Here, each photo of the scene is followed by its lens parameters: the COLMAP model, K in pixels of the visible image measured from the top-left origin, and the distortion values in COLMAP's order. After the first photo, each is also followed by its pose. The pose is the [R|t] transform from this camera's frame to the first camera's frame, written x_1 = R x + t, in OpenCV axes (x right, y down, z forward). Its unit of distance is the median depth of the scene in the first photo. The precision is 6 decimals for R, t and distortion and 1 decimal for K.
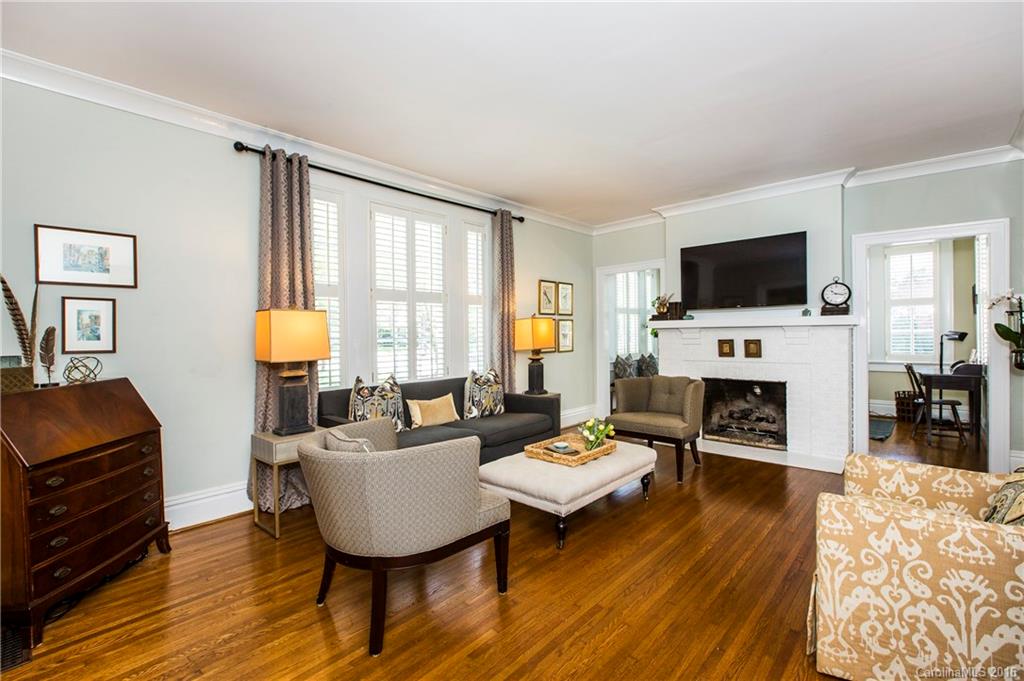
lens RADIAL K [[462.8, 0, 517.6], [0, 462.8, 335.5], [0, 0, 1]] dist [-0.002580, 0.000572]
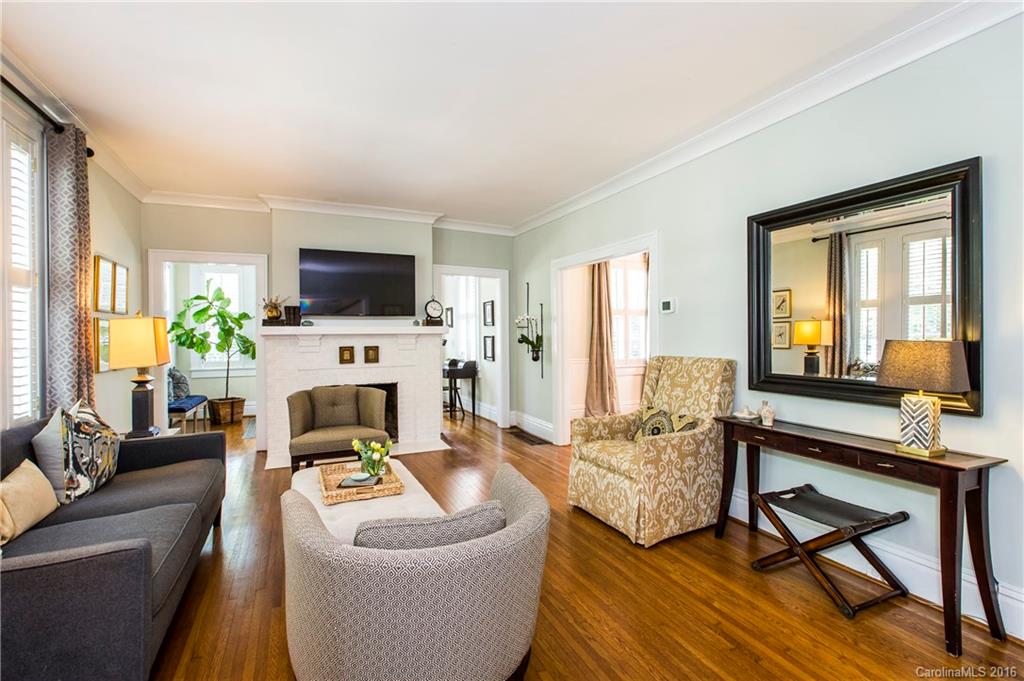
lens RADIAL K [[462.8, 0, 517.2], [0, 462.8, 338.4], [0, 0, 1]] dist [-0.002580, 0.000572]
pose [[0.383904, 0.002819, 0.923369, -0.383033], [0.008126, 0.999946, -0.006431, 0.000136], [-0.923337, 0.009972, 0.383861, 0.295638]]
